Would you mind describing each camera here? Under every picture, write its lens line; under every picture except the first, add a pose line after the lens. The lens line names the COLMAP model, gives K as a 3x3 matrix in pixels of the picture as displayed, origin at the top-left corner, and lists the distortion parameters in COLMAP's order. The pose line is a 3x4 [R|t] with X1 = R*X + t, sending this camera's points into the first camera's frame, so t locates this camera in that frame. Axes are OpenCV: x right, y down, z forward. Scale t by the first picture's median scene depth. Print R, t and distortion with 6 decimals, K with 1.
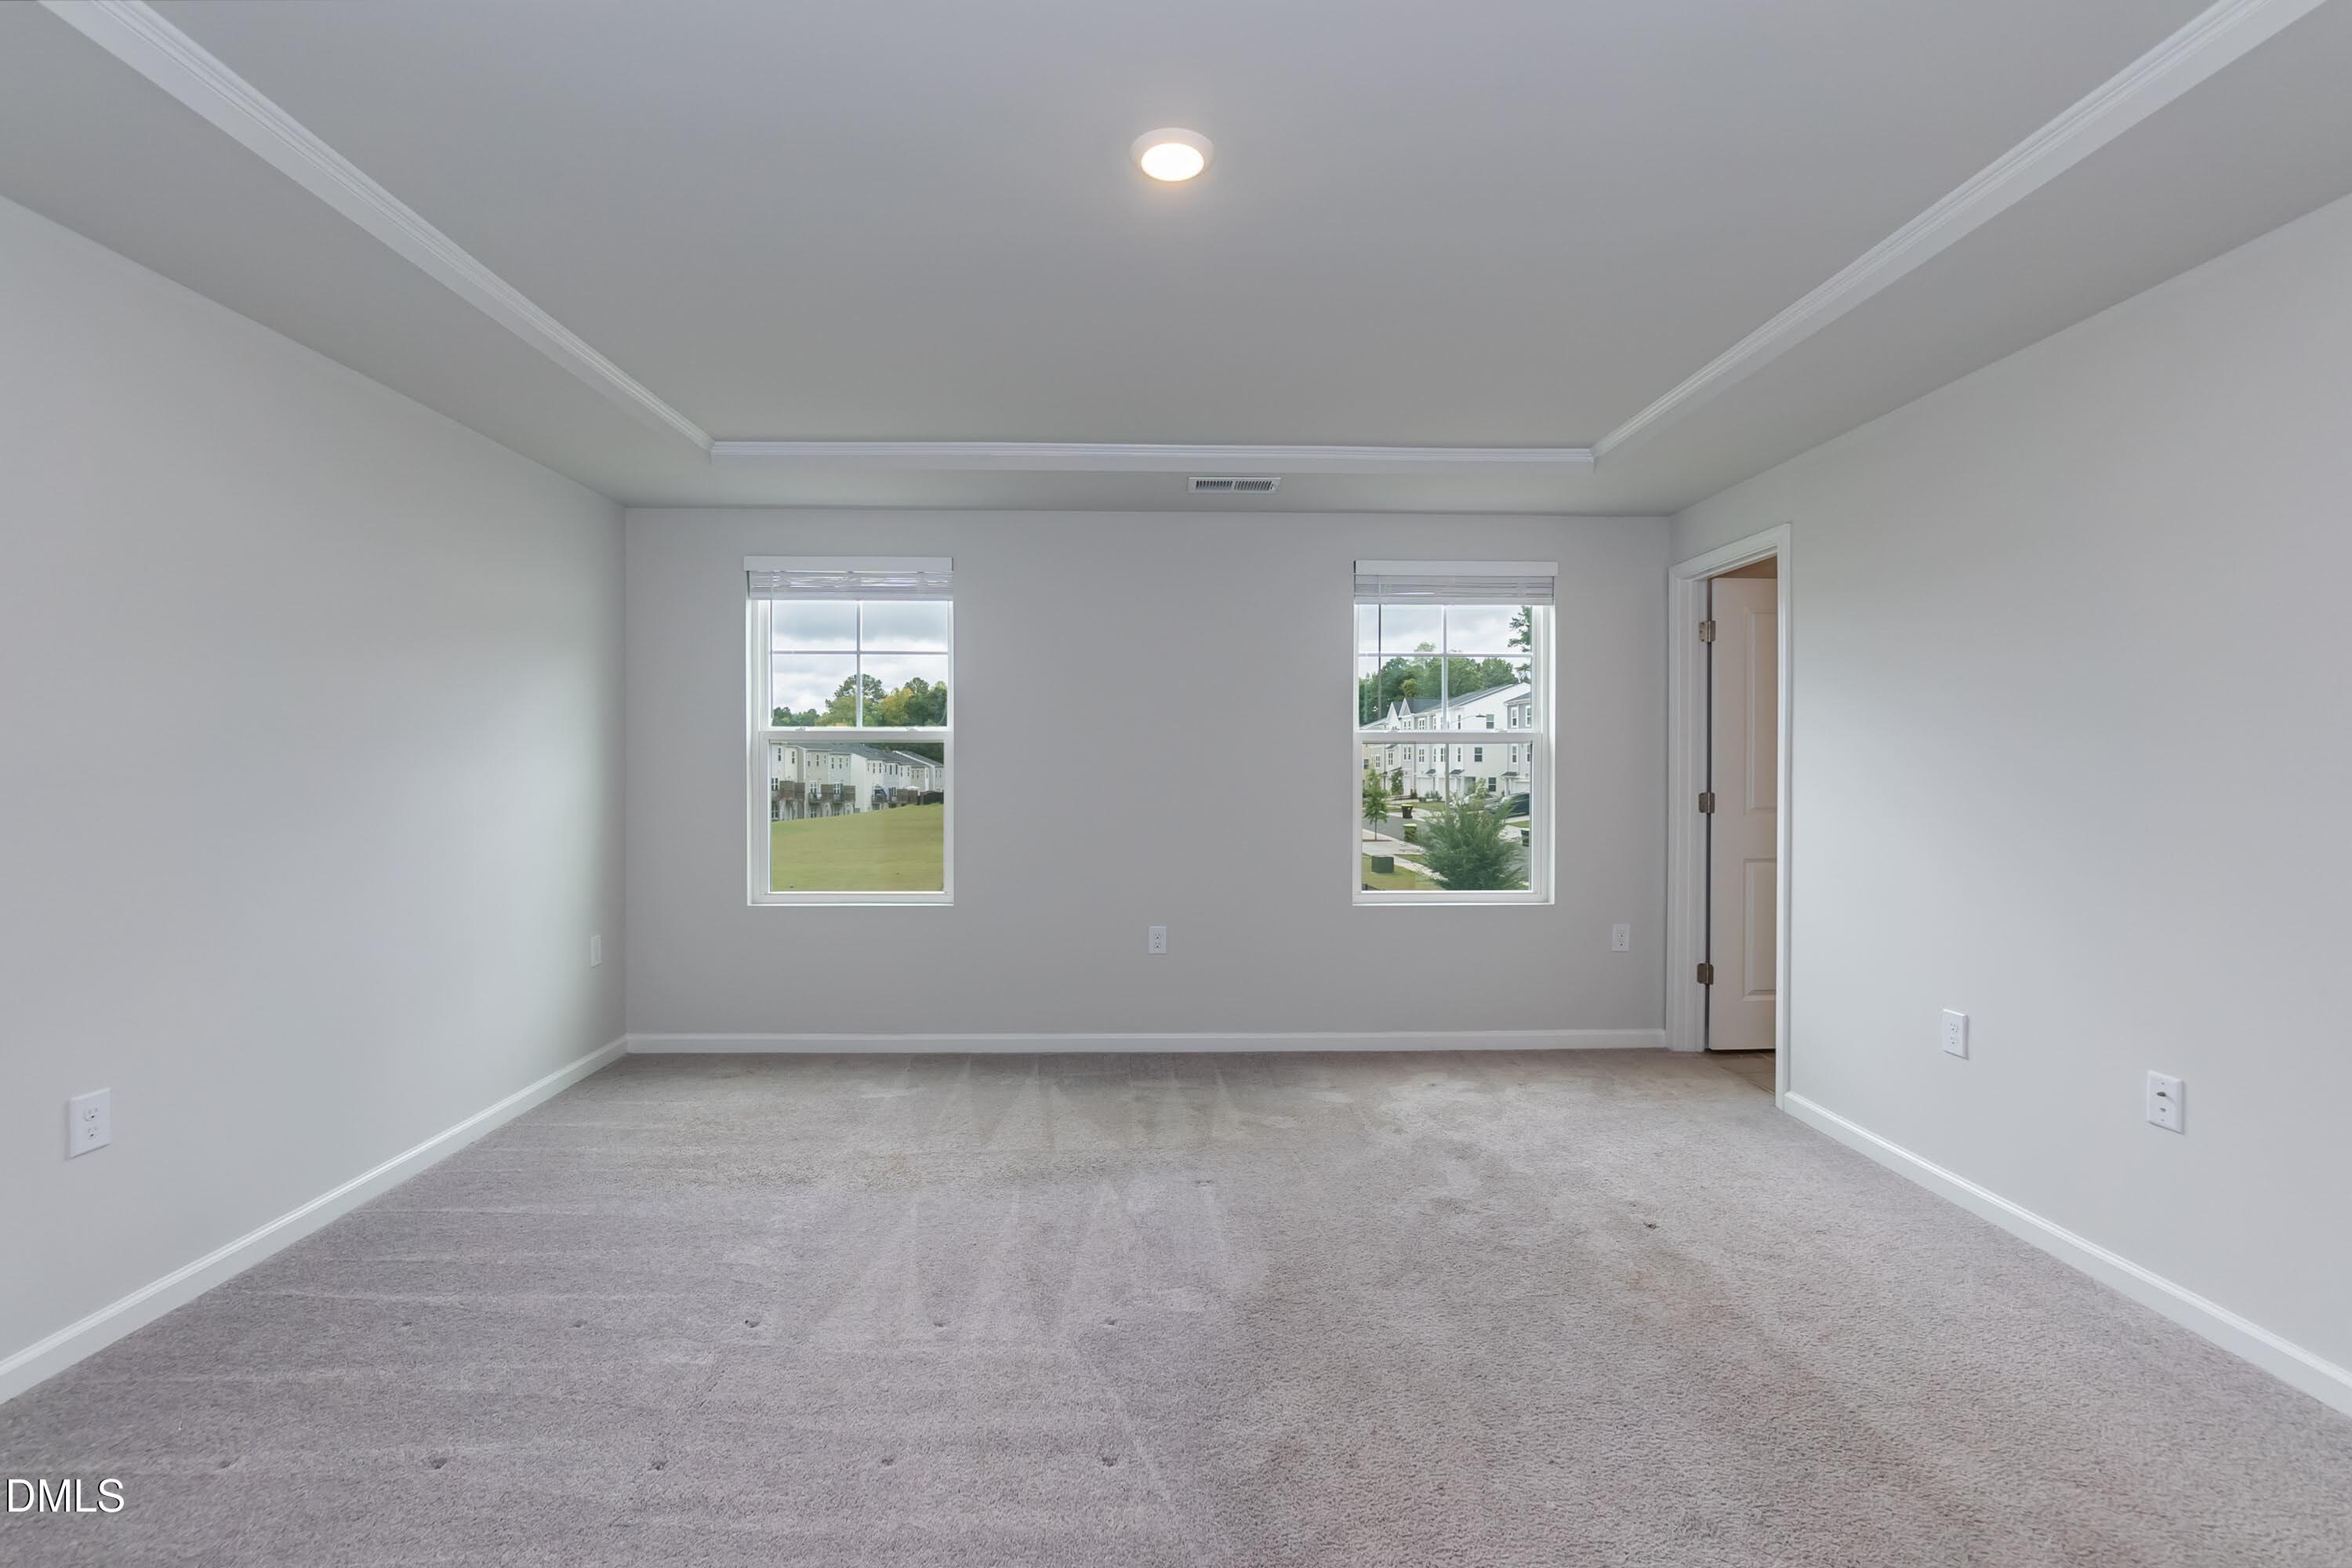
lens RADIAL K [[1023.4, 0, 1160.0], [0, 1023.4, 775.0], [0, 0, 1]] dist [-0.029034, 0.011488]
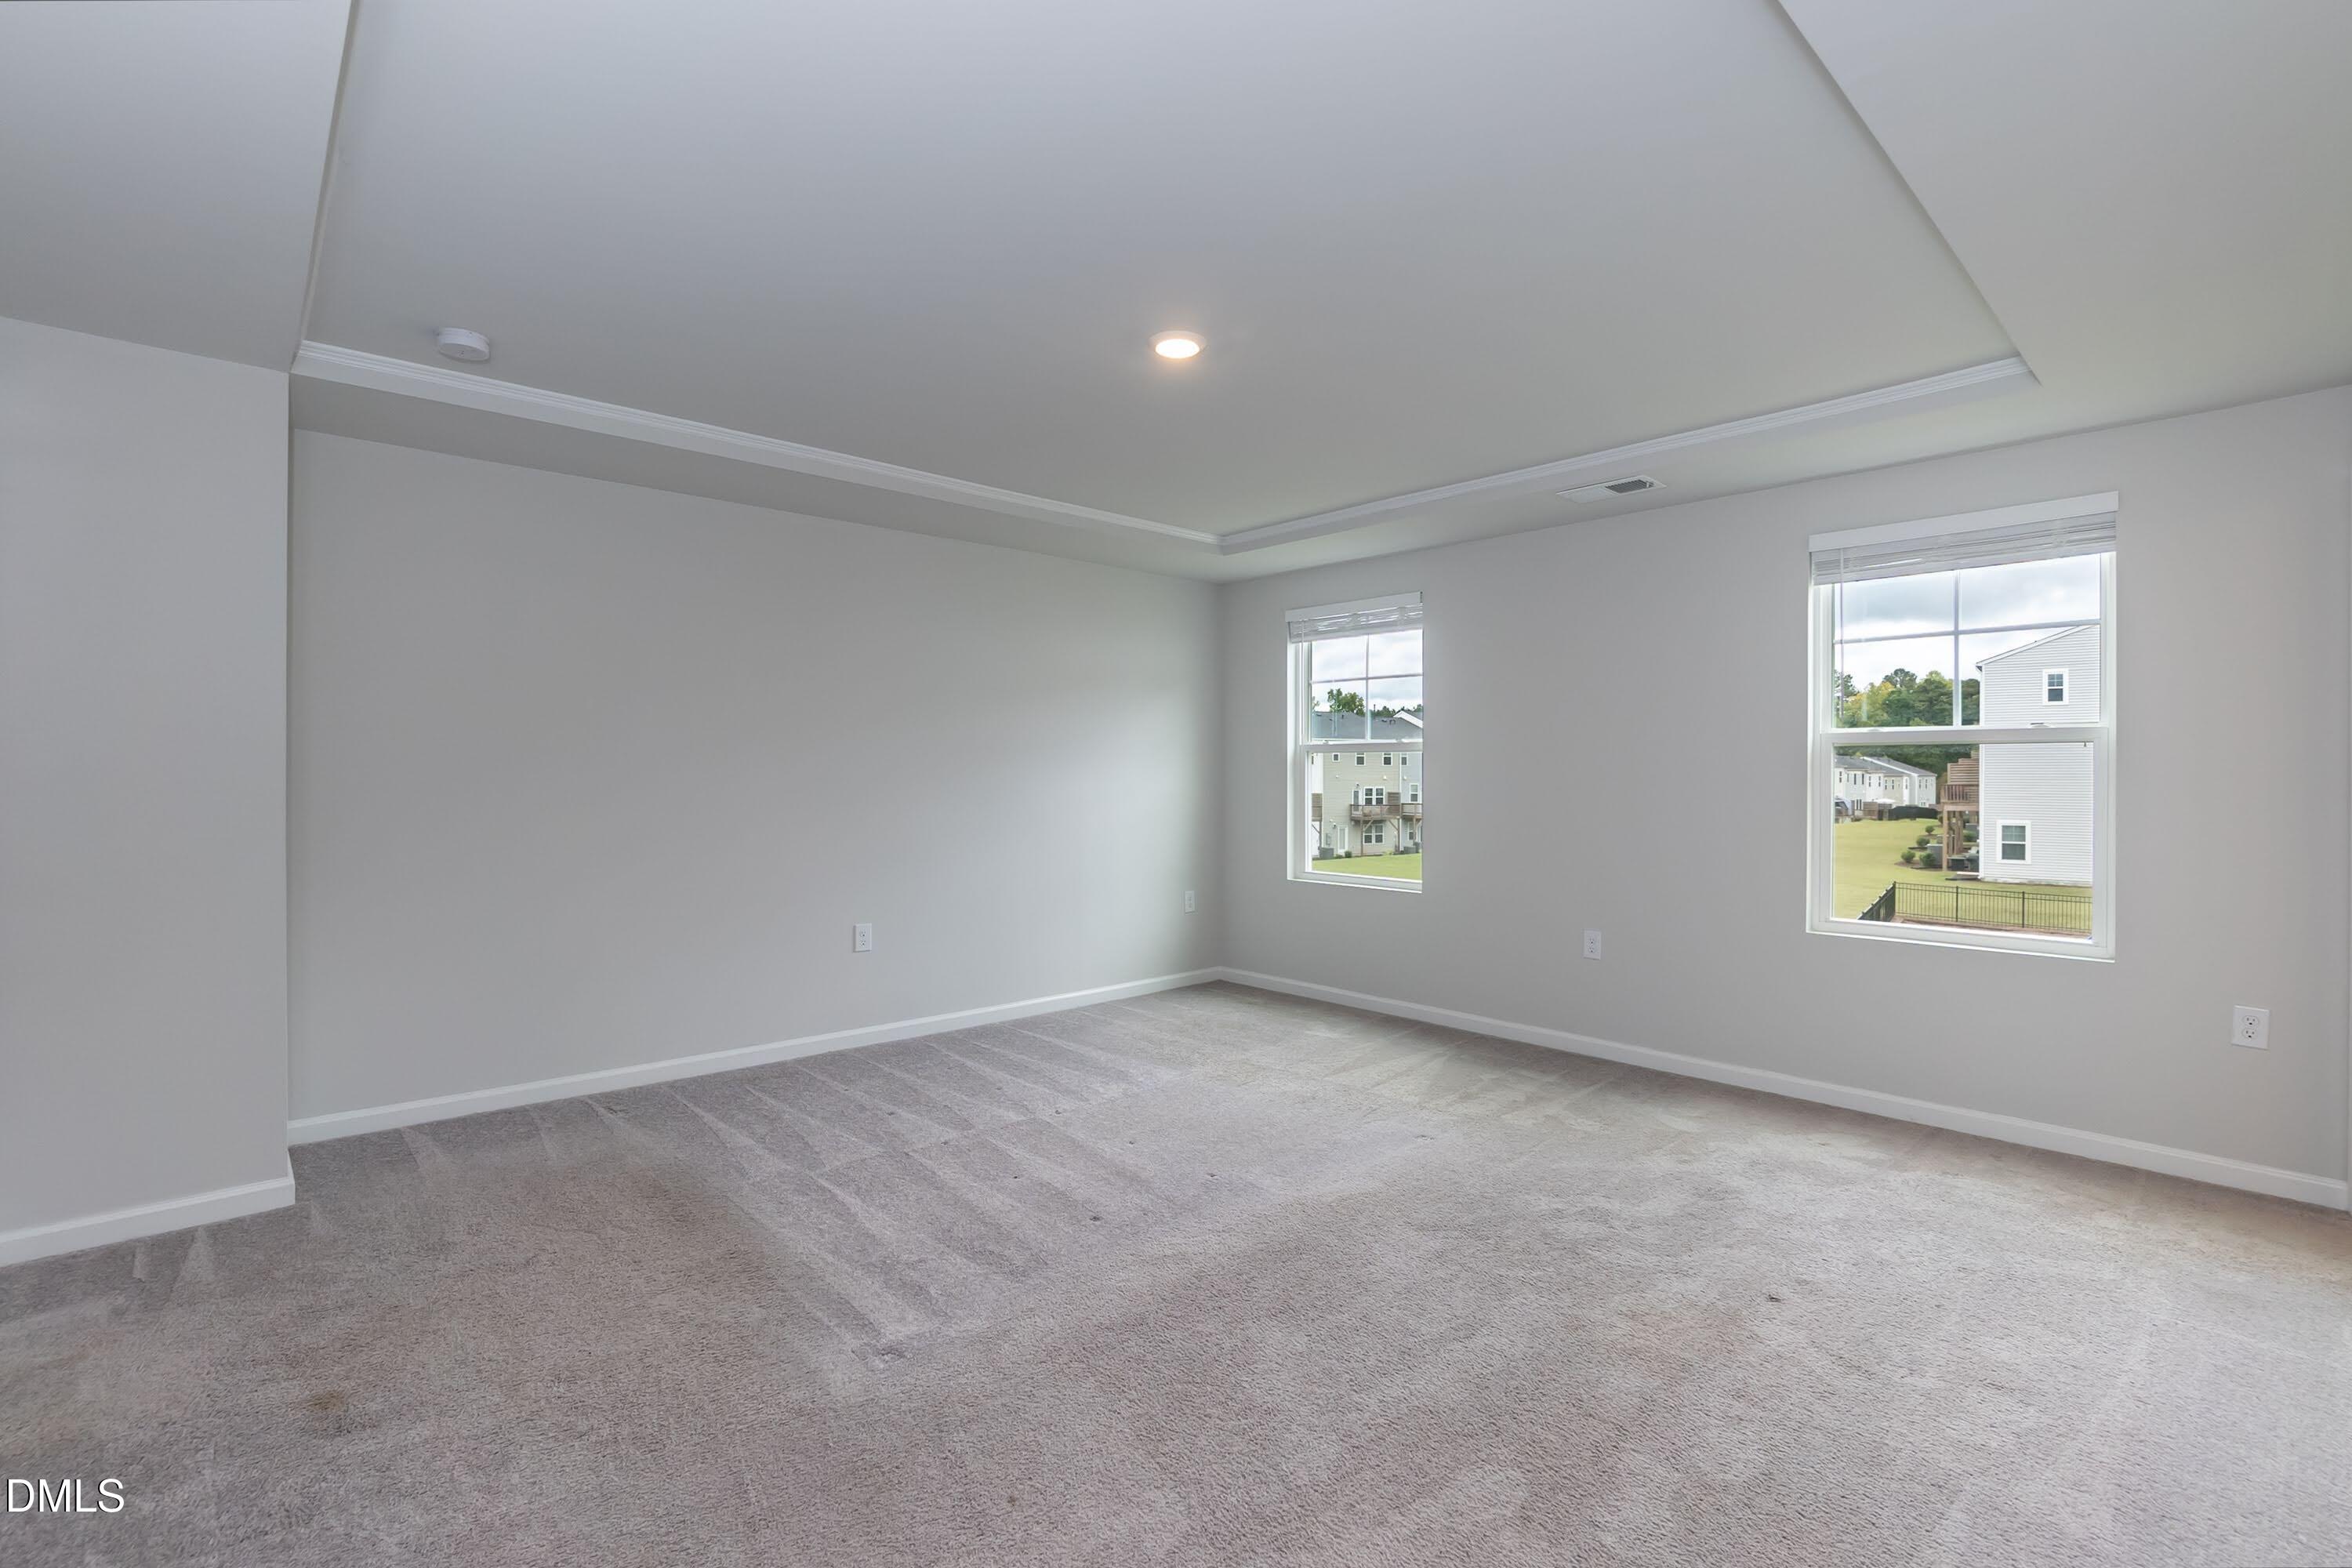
lens RADIAL K [[1023.4, 0, 1160.0], [0, 1023.4, 775.0], [0, 0, 1]] dist [-0.029034, 0.011488]
pose [[0.662633, 0.001920, -0.748942, 0.574214], [-0.007758, 0.999961, -0.004301, 0.002035], [0.748904, 0.008660, 0.662622, 0.017807]]
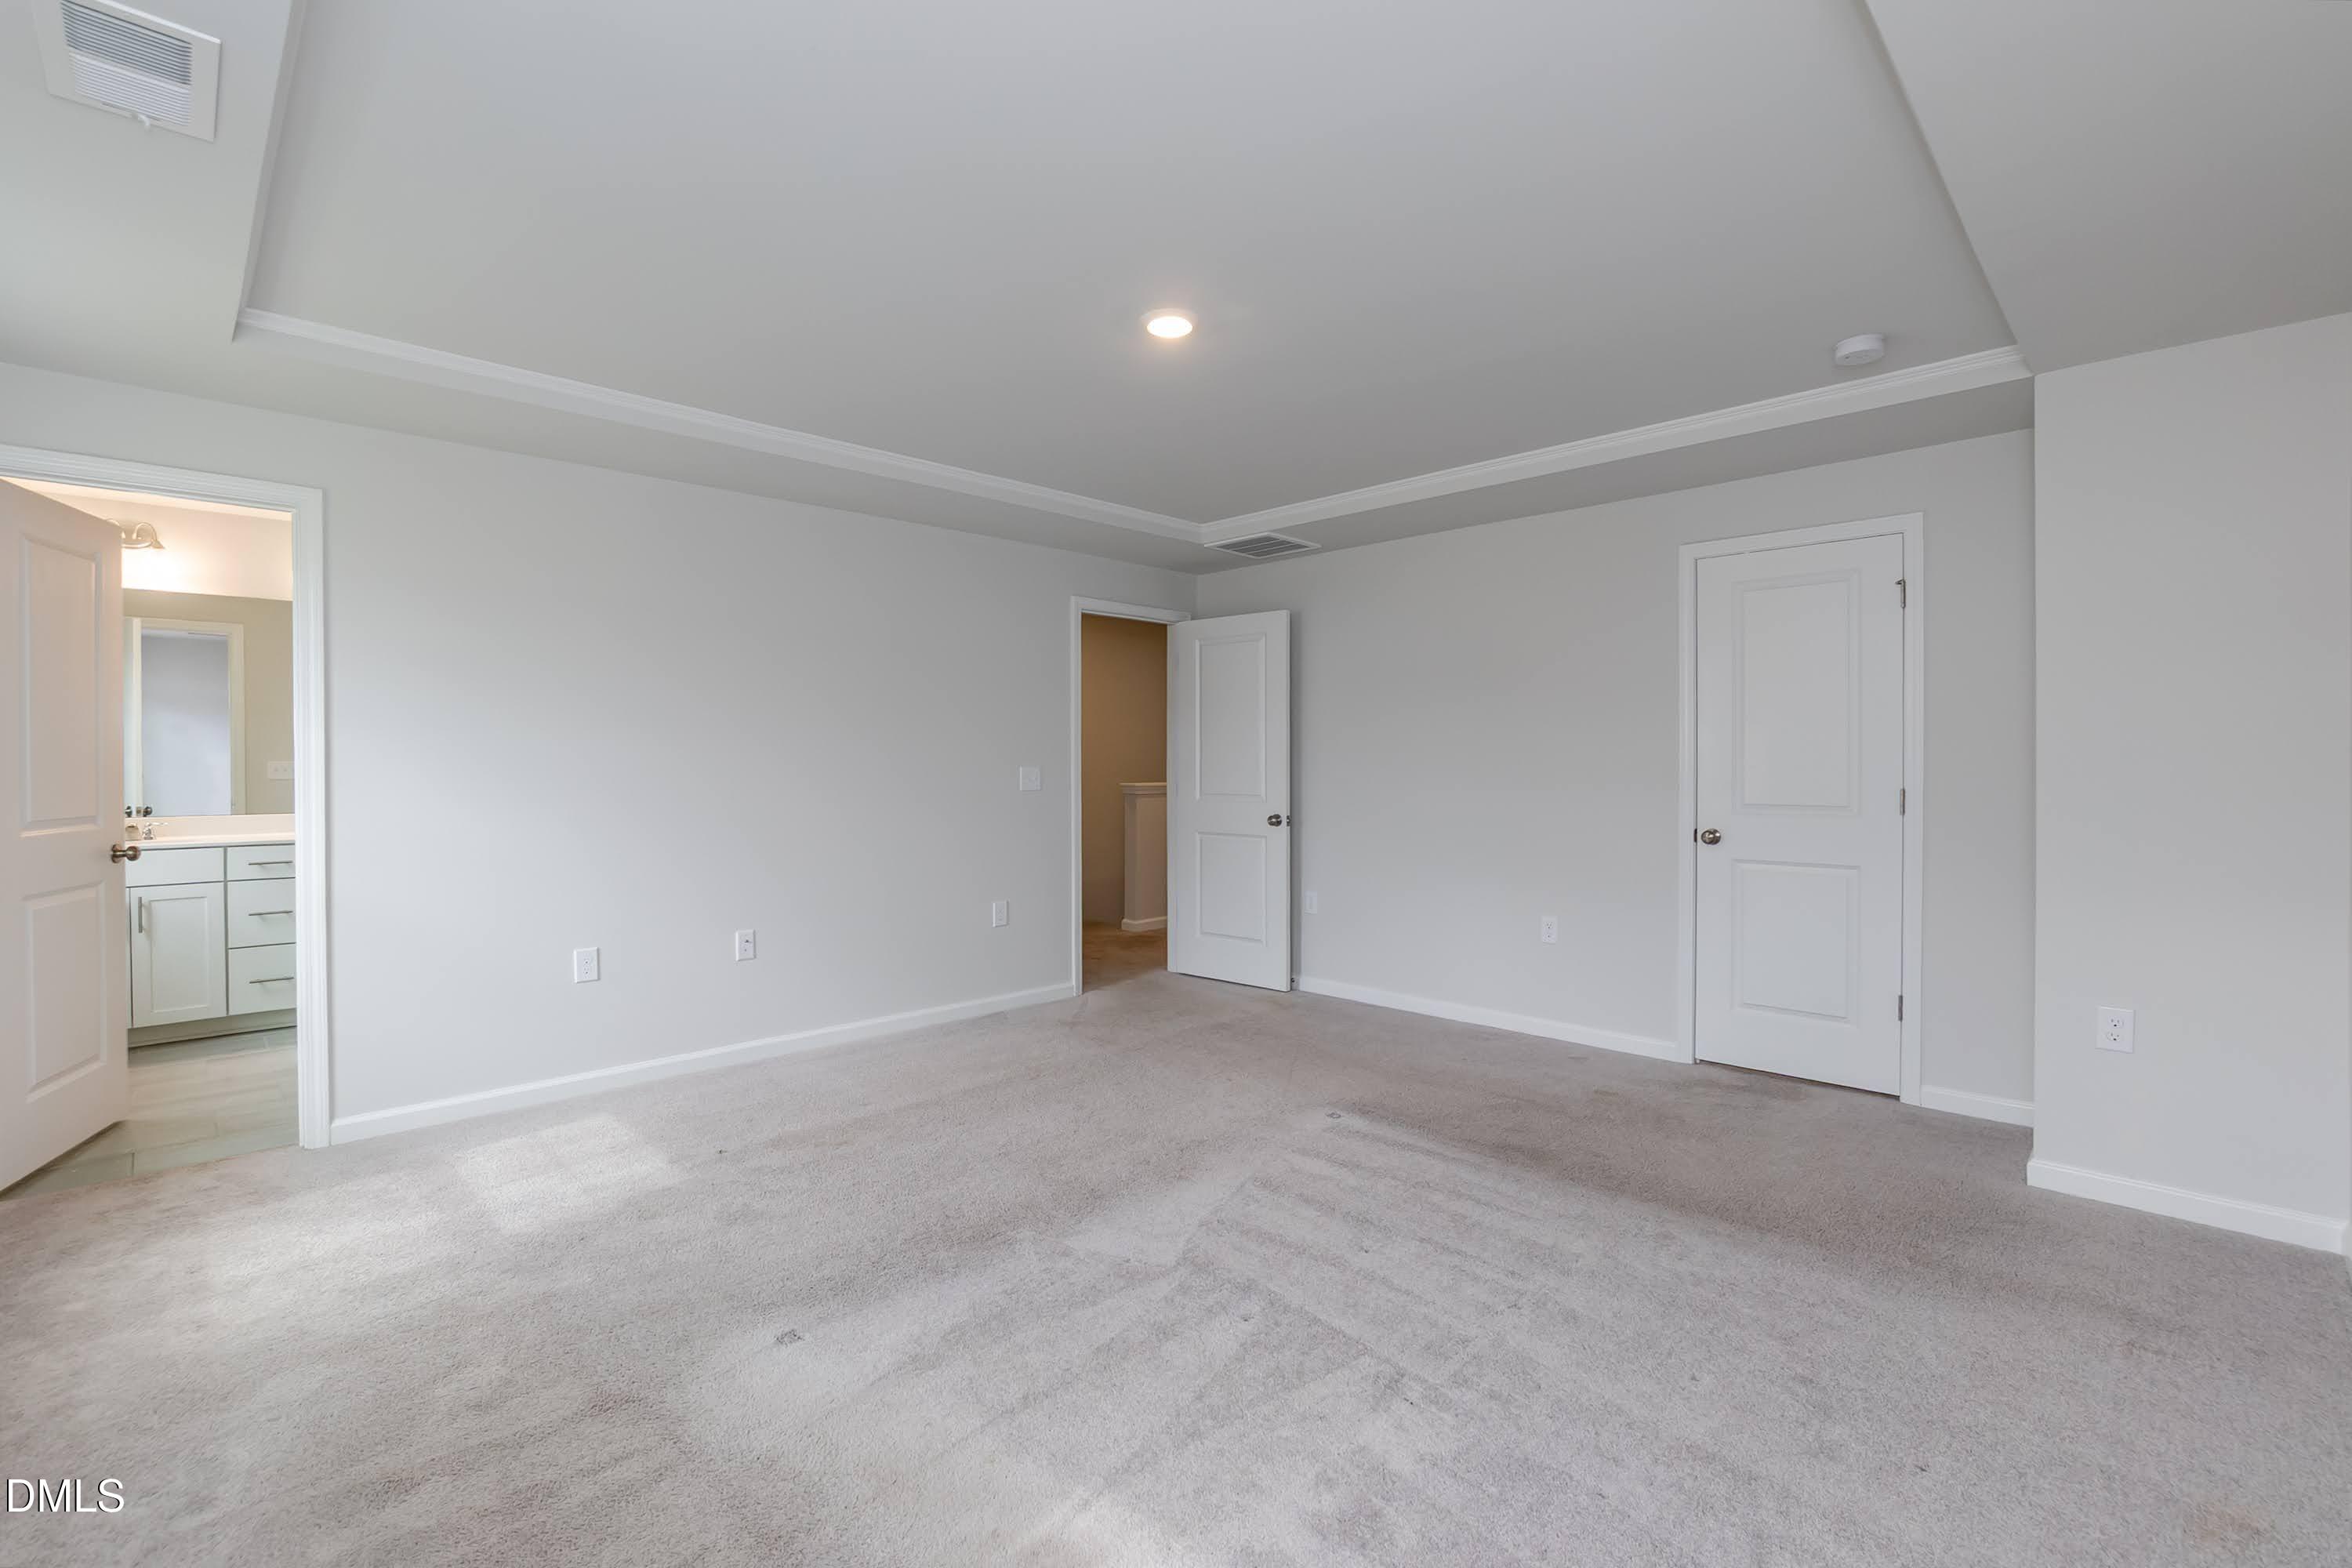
lens RADIAL K [[1023.4, 0, 1160.0], [0, 1023.4, 775.0], [0, 0, 1]] dist [-0.029034, 0.011488]
pose [[-0.699853, -0.007332, 0.714249, -0.522190], [0.004345, 0.999885, 0.014522, -0.005953], [-0.714273, 0.013267, -0.699741, 1.066368]]
